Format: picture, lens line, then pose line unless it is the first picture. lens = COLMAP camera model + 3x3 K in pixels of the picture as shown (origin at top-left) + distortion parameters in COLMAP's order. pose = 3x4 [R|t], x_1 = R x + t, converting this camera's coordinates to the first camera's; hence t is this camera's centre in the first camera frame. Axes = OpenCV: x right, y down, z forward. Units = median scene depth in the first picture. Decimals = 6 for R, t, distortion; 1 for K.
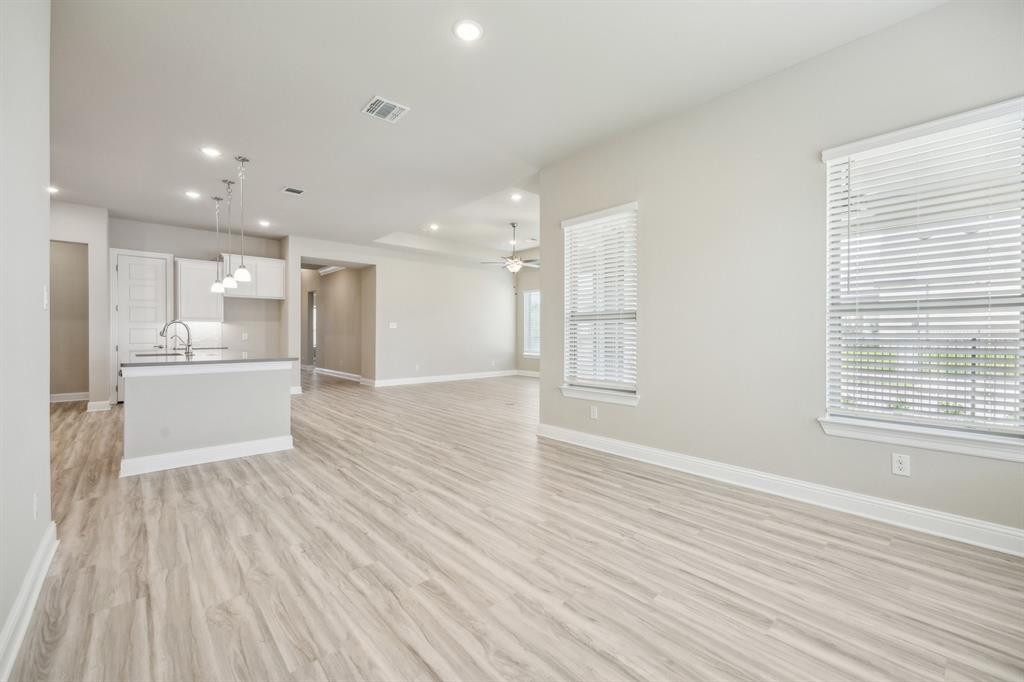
lens RADIAL K [[419.2, 0, 514.9], [0, 419.2, 330.3], [0, 0, 1]] dist [0.013182, -0.001874]
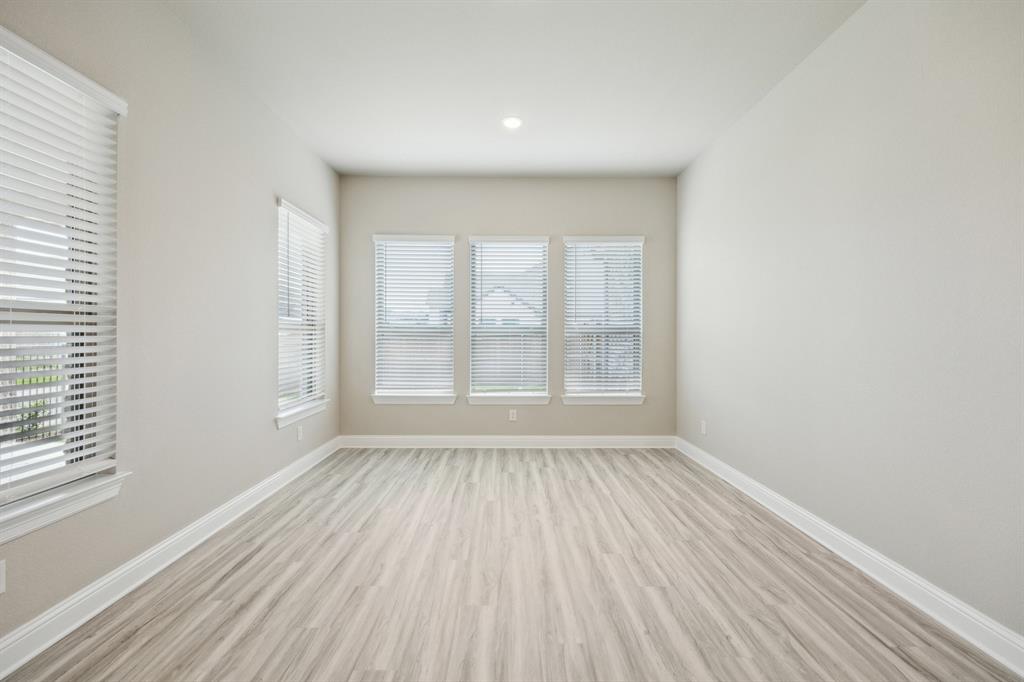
lens RADIAL K [[419.2, 0, 512.5], [0, 419.2, 335.3], [0, 0, 1]] dist [0.013182, -0.001874]
pose [[-0.749310, -0.001091, 0.662218, -0.681239], [-0.008894, 0.999925, -0.008417, -0.022921], [-0.662159, -0.012197, -0.749264, 1.757010]]
